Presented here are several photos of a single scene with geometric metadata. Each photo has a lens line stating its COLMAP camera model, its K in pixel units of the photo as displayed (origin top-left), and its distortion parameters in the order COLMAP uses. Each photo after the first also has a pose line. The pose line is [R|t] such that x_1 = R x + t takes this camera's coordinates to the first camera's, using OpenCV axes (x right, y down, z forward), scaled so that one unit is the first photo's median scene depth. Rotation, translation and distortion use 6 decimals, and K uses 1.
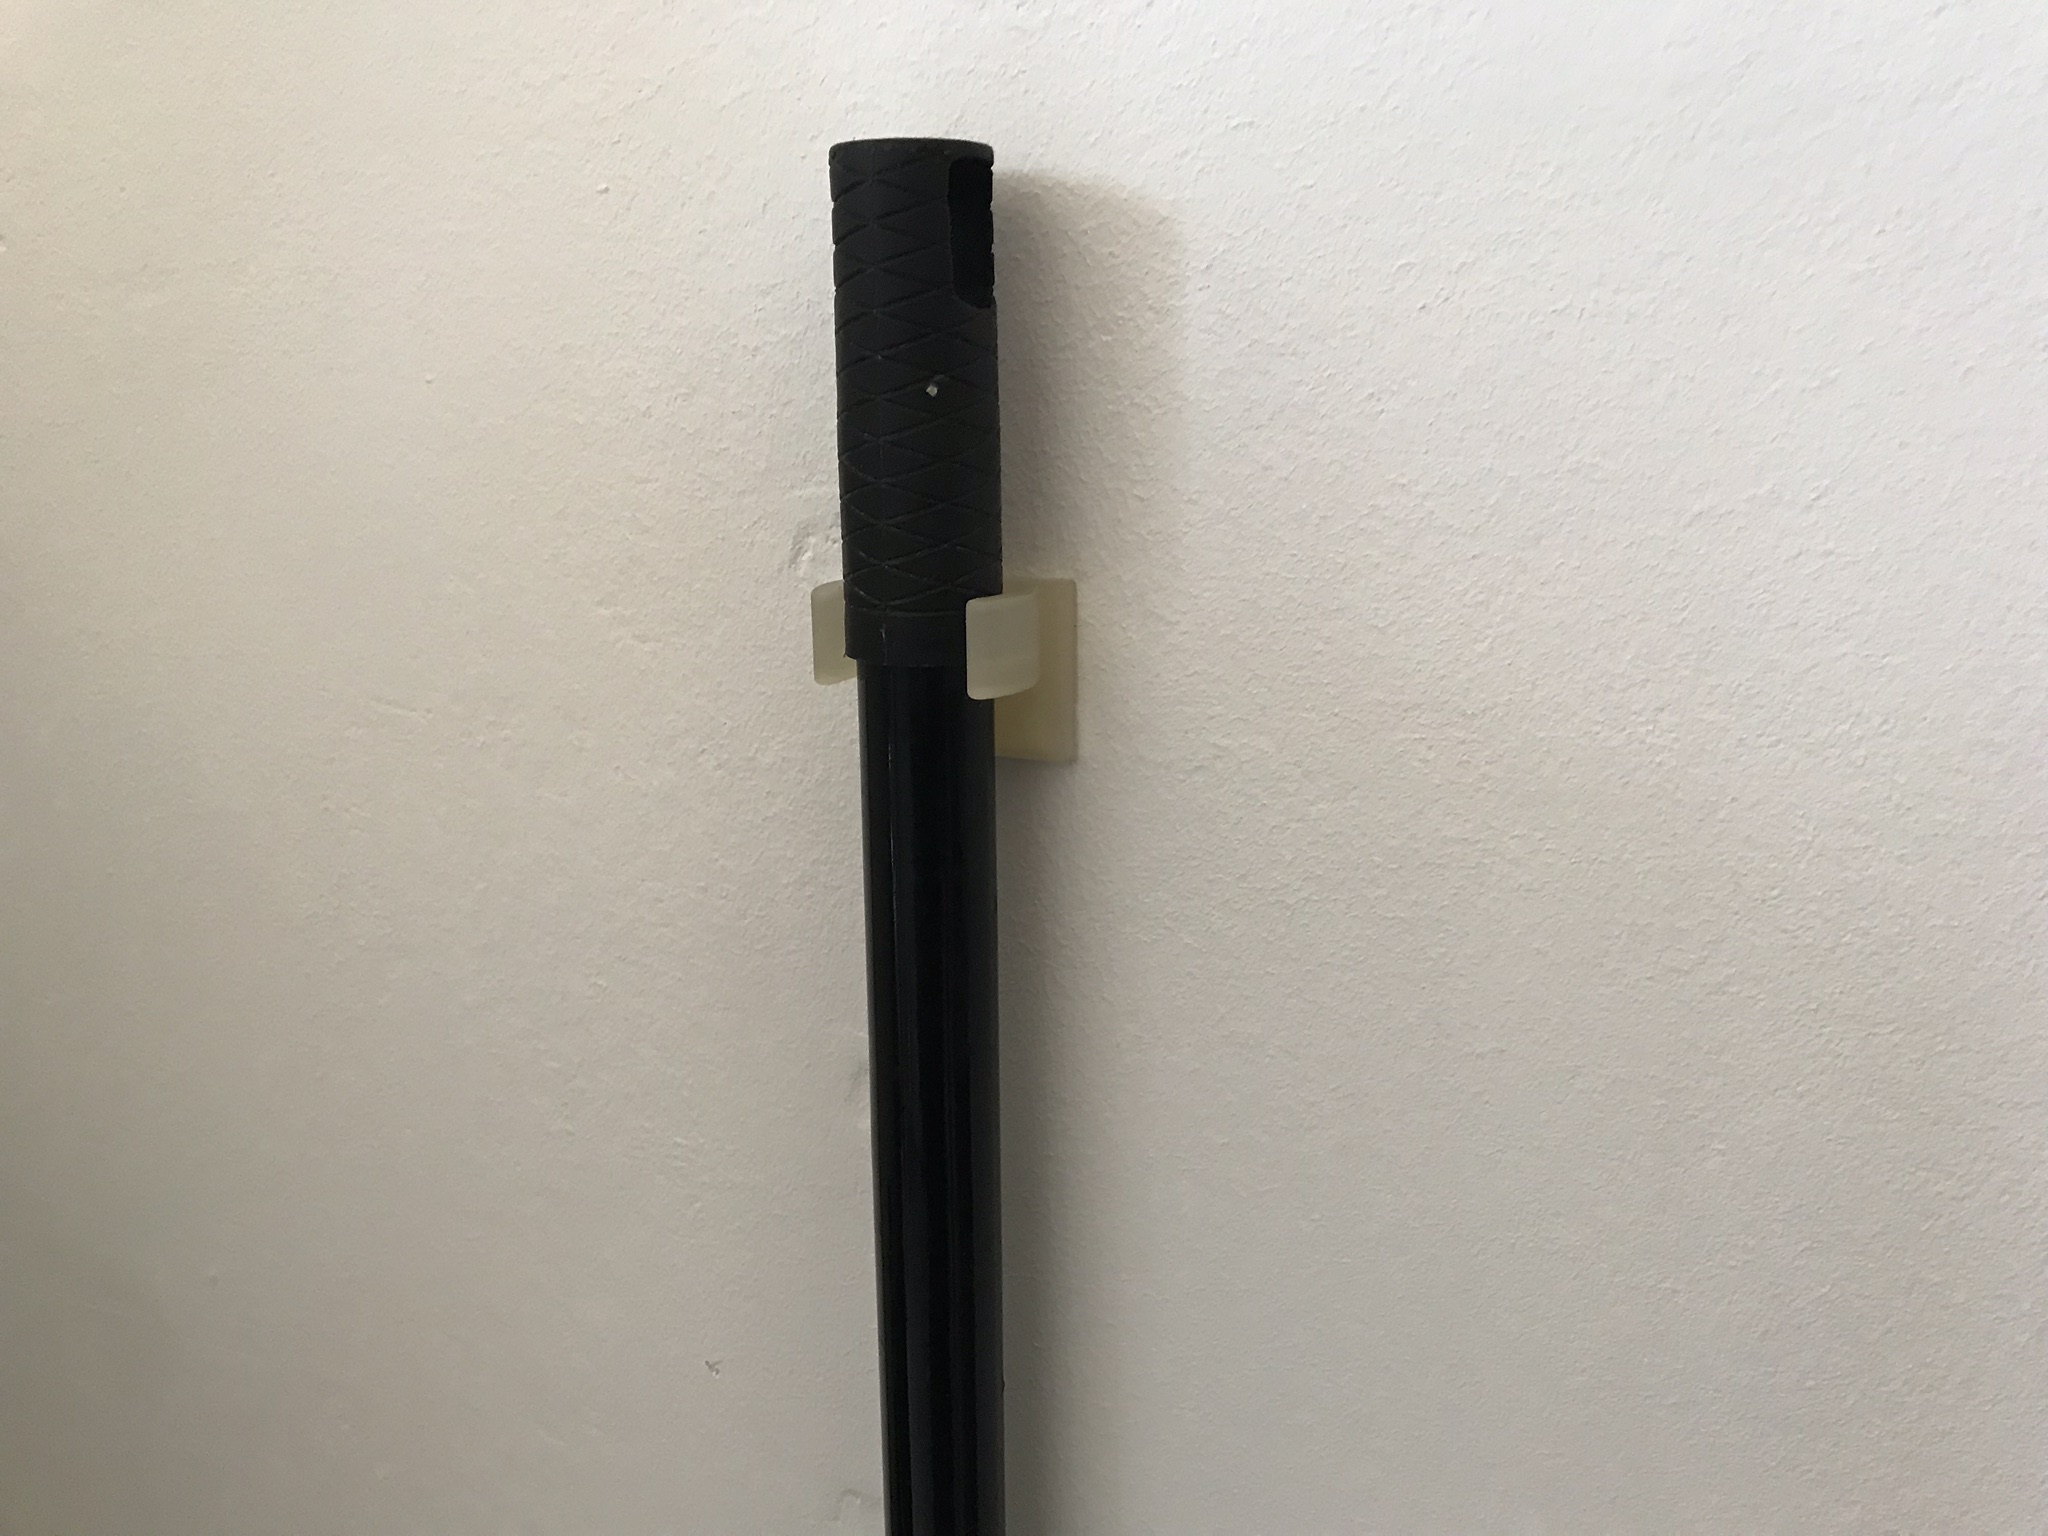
lens RADIAL K [[1689.2, 0, 1028.2], [0, 1689.2, 761.1], [0, 0, 1]] dist [-0.076288, 0.038415]
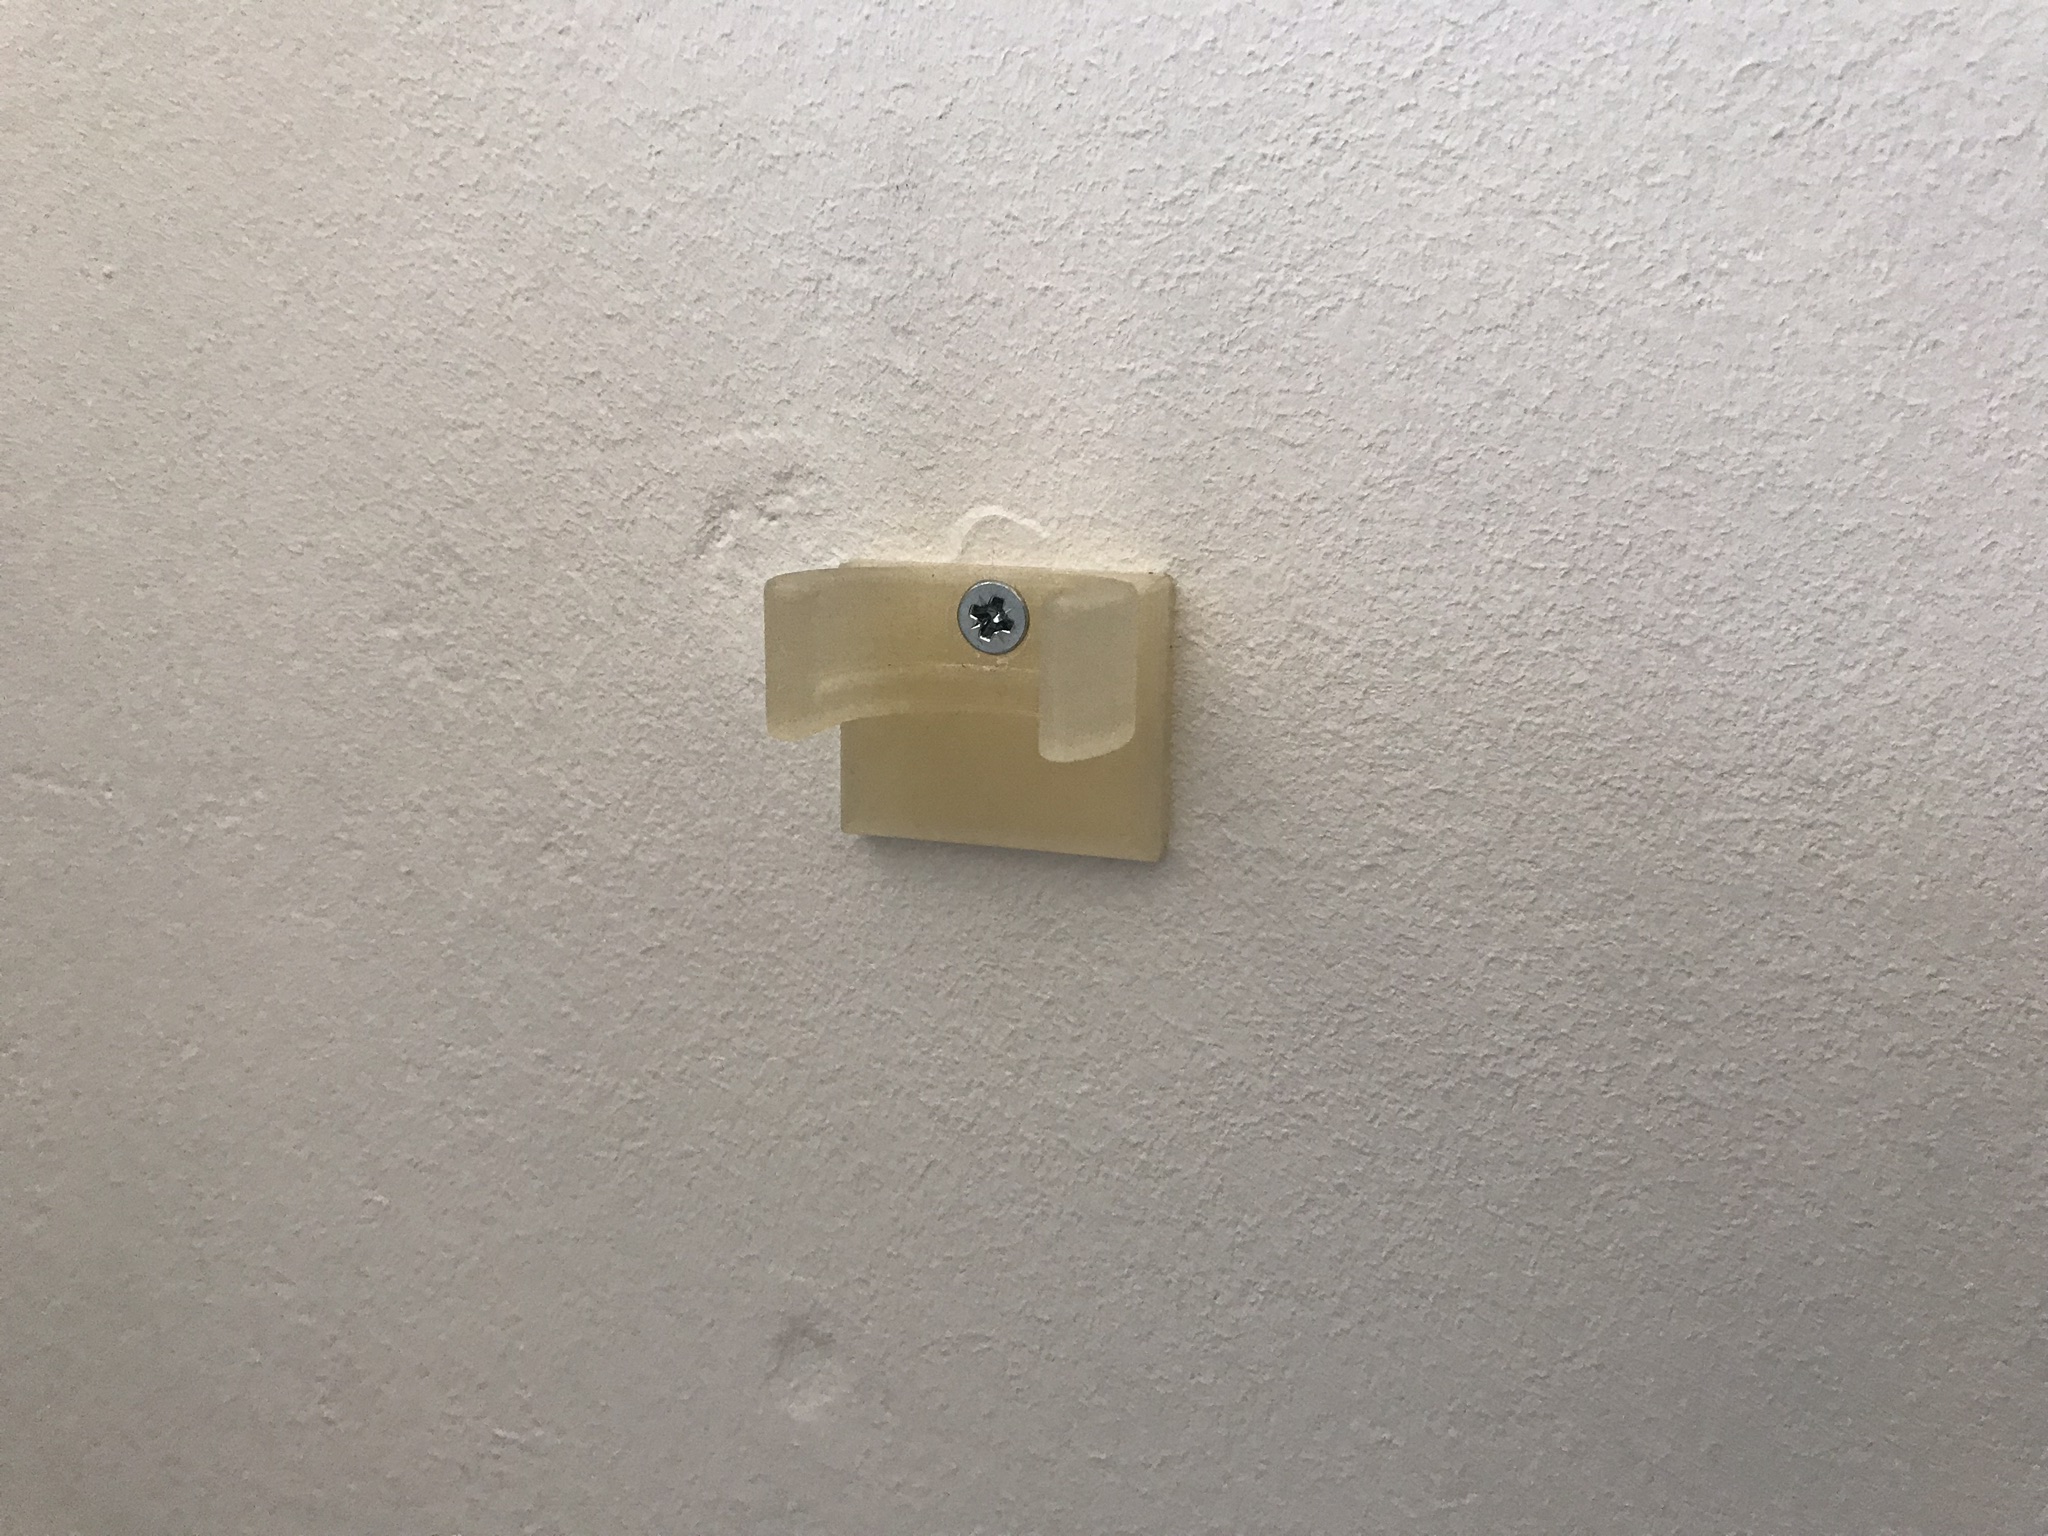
lens RADIAL K [[1689.2, 0, 1018.7], [0, 1689.2, 782.5], [0, 0, 1]] dist [-0.076288, 0.038415]
pose [[0.990006, -0.002113, 0.141013, -0.127028], [0.007572, 0.999242, -0.038194, -0.005486], [-0.140825, 0.038880, 0.989271, 0.406187]]
